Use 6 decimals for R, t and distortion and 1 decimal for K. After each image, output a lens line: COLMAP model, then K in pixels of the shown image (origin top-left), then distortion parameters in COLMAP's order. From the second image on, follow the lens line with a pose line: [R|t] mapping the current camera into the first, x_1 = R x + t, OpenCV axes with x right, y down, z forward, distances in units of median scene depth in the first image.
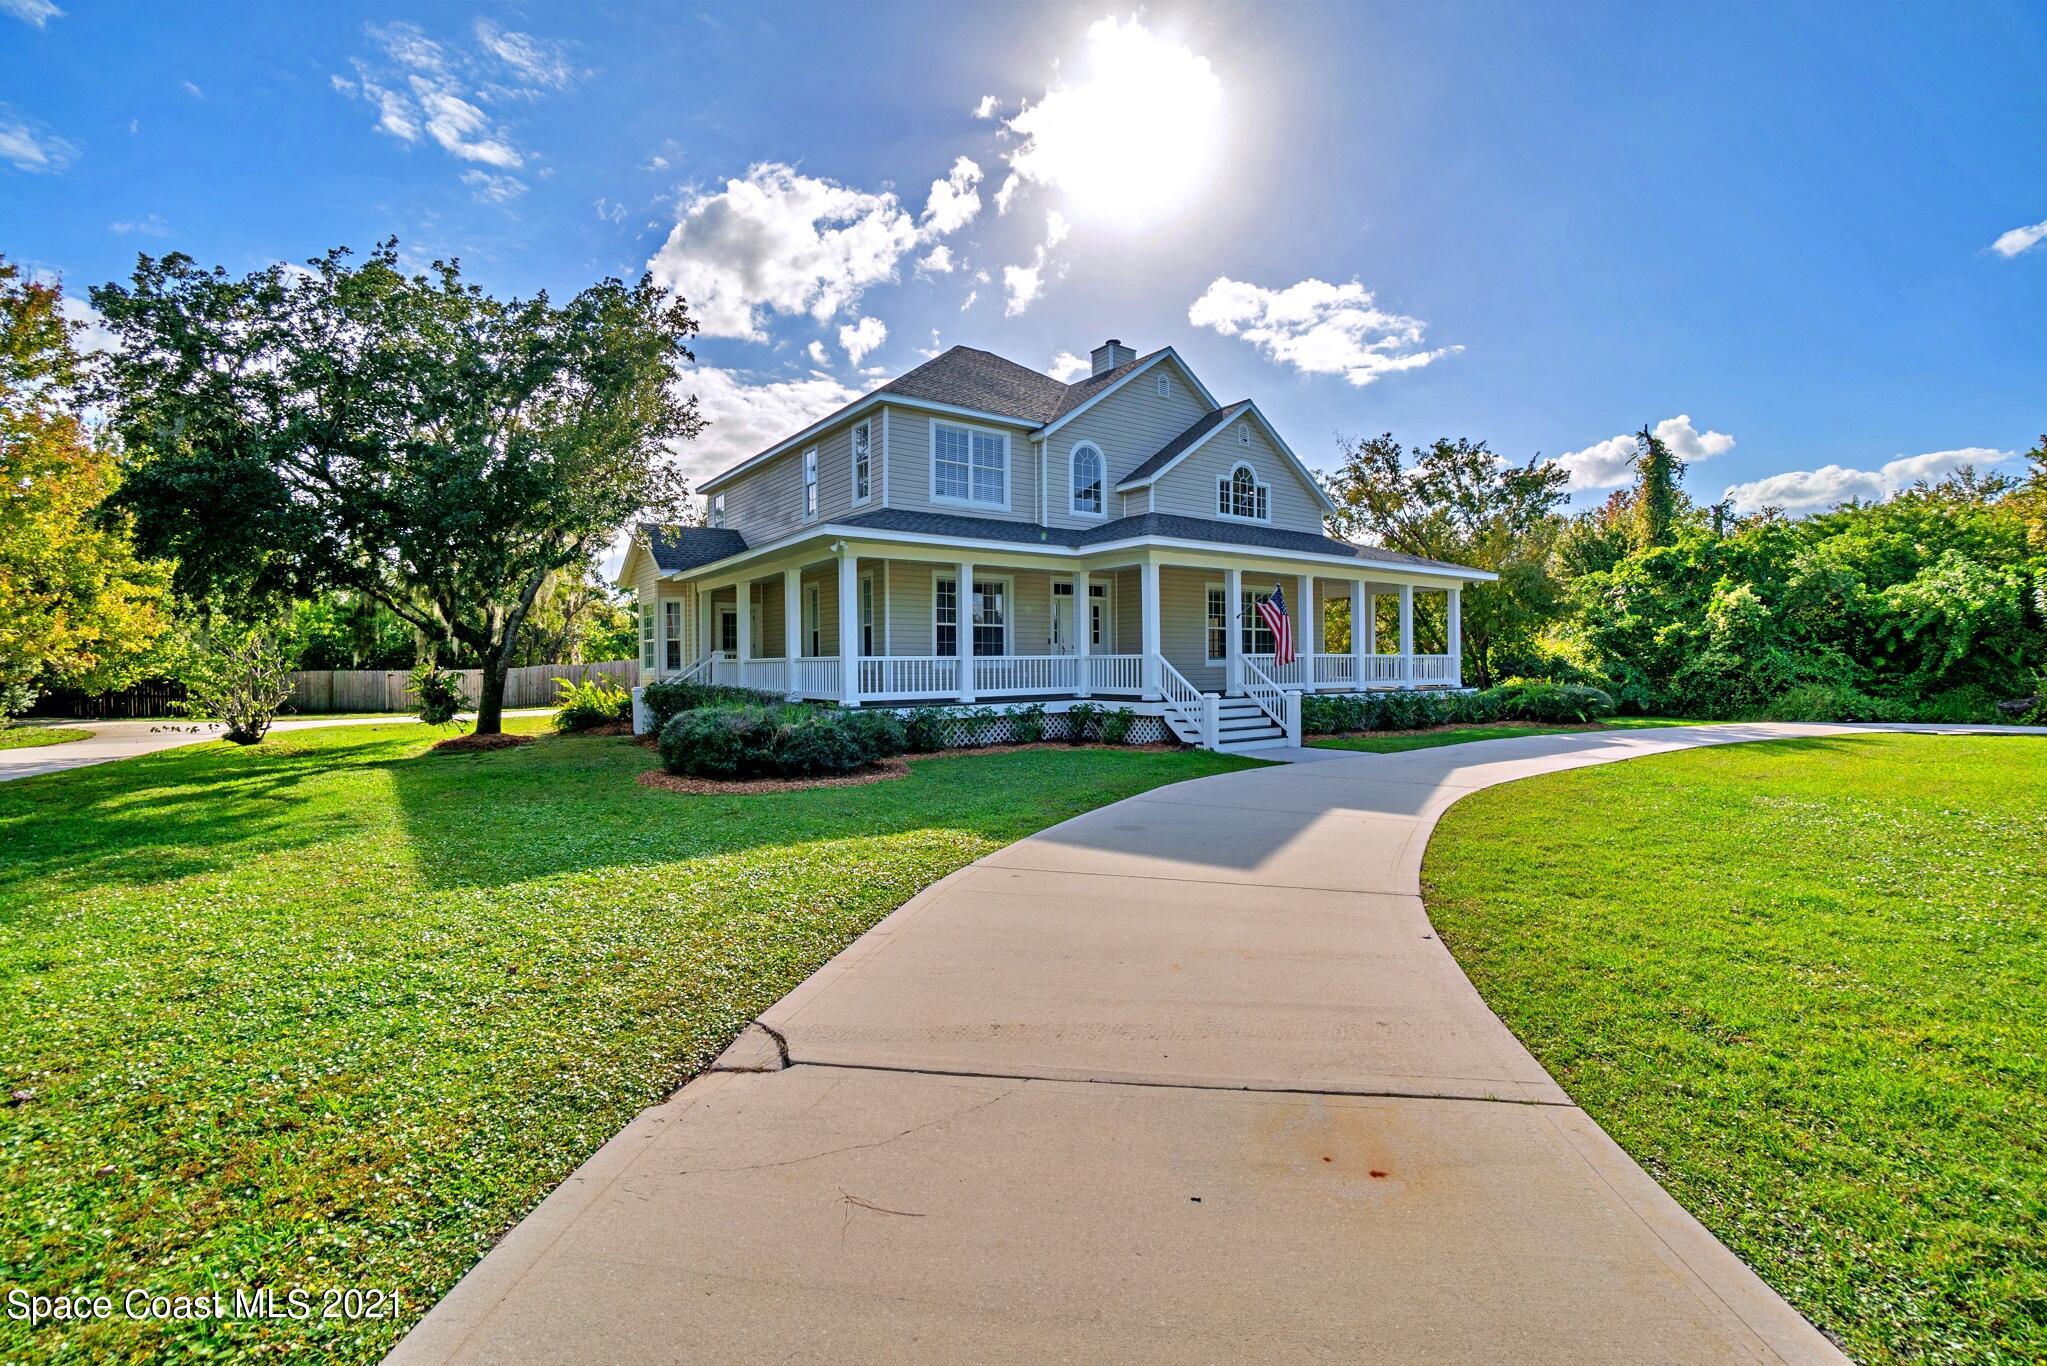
lens RADIAL K [[887.1, 0, 1024.0], [0, 887.1, 668.0], [0, 0, 1]] dist [0.002150, 0.001766]
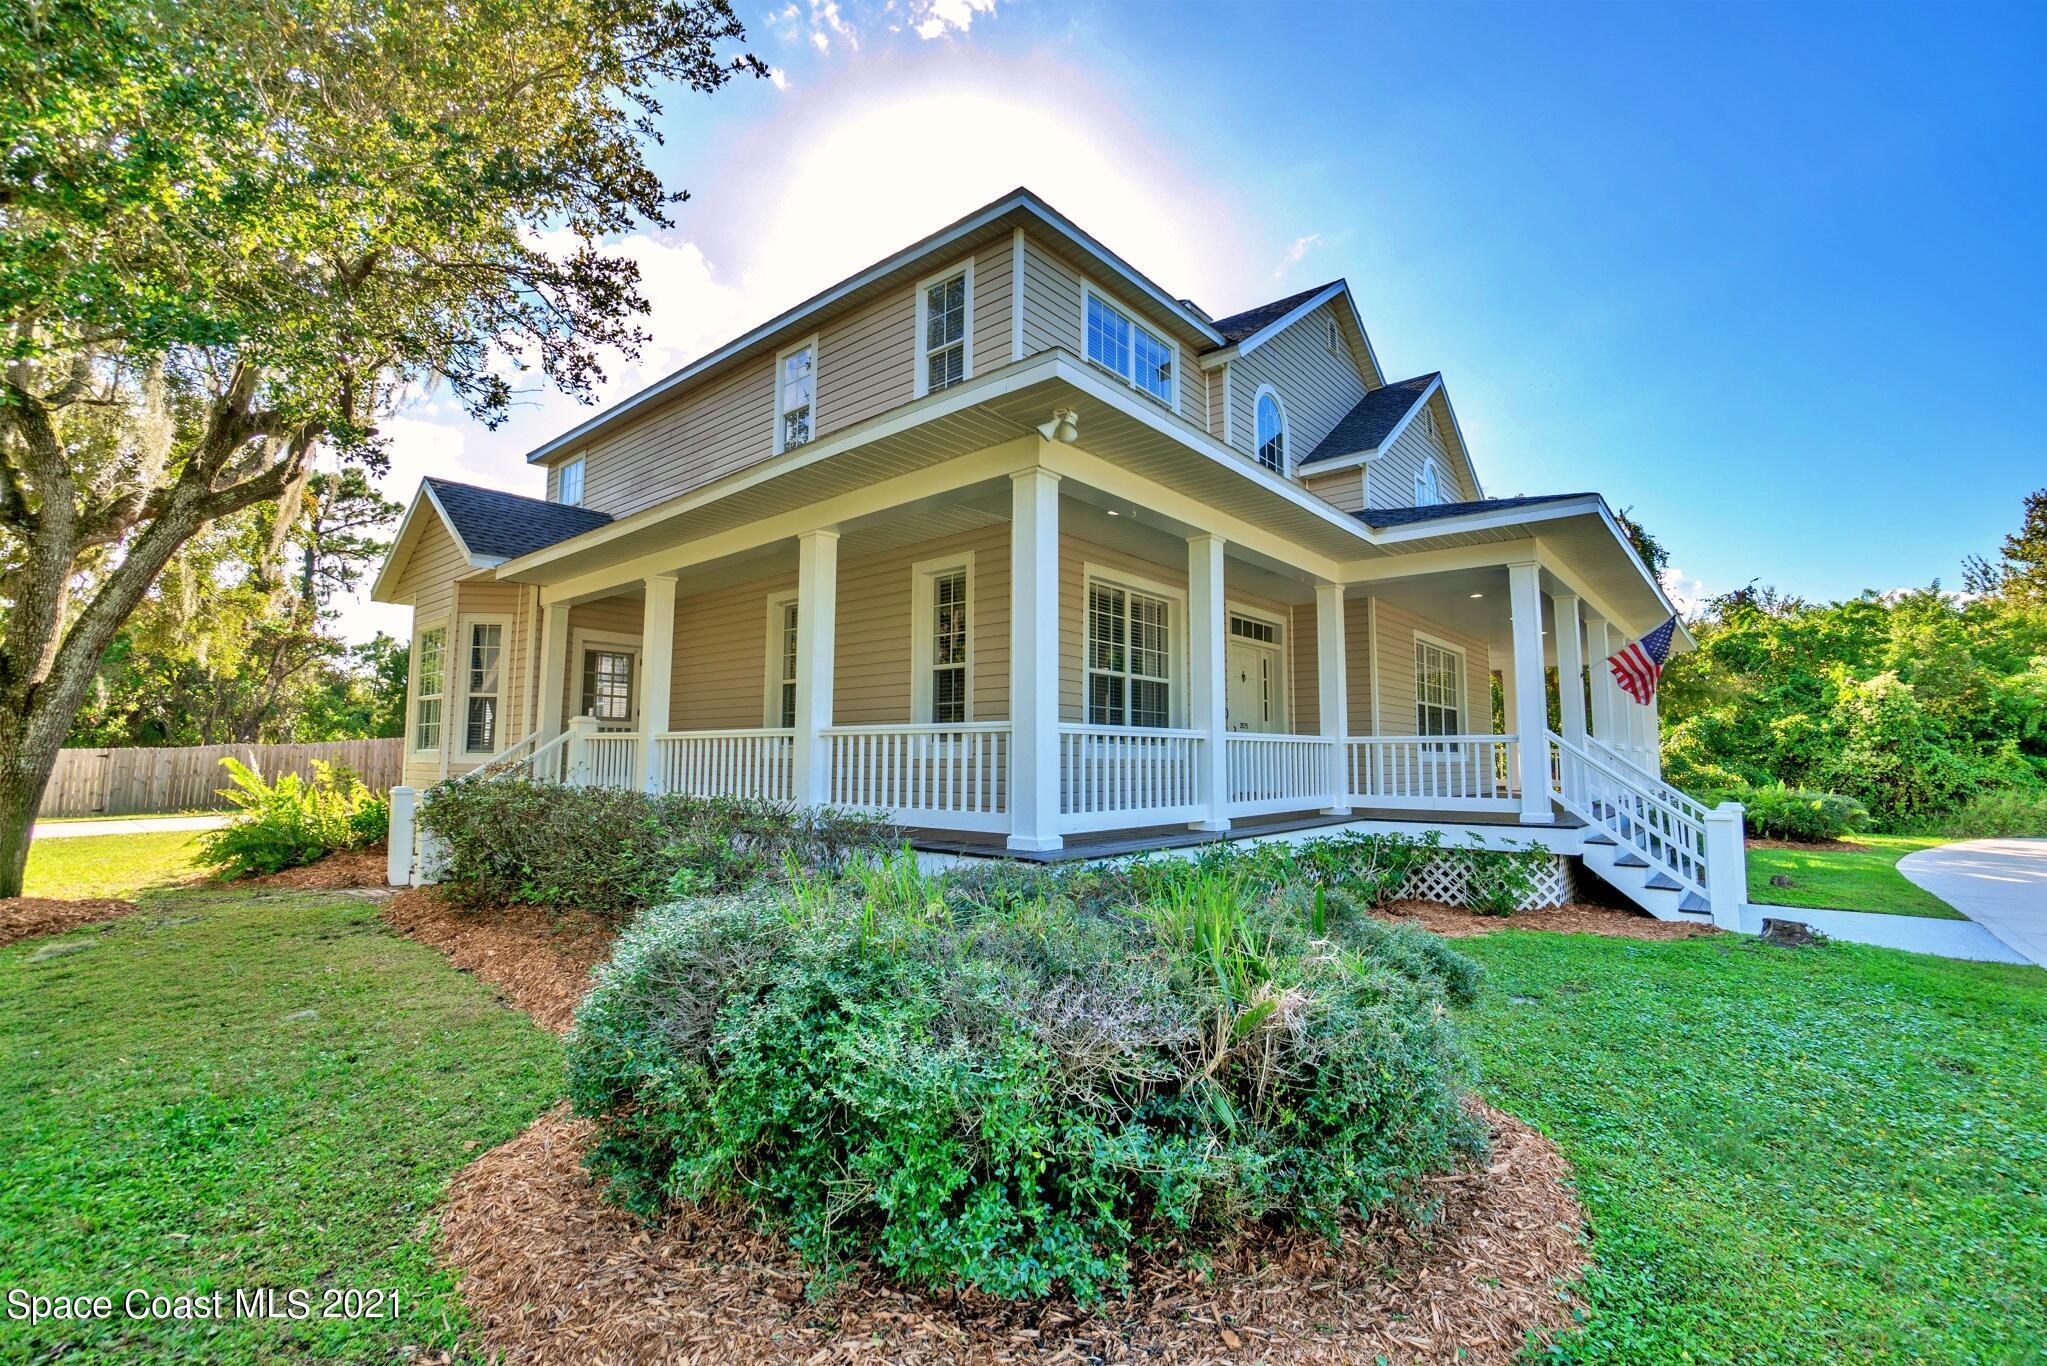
lens RADIAL K [[887.1, 0, 1035.8], [0, 887.1, 682.8], [0, 0, 1]] dist [0.002150, 0.001766]
pose [[0.974658, 0.032741, 0.221289, -0.191788], [-0.013846, 0.996164, -0.086404, 0.002127], [-0.223270, 0.081151, 0.971373, 0.411340]]
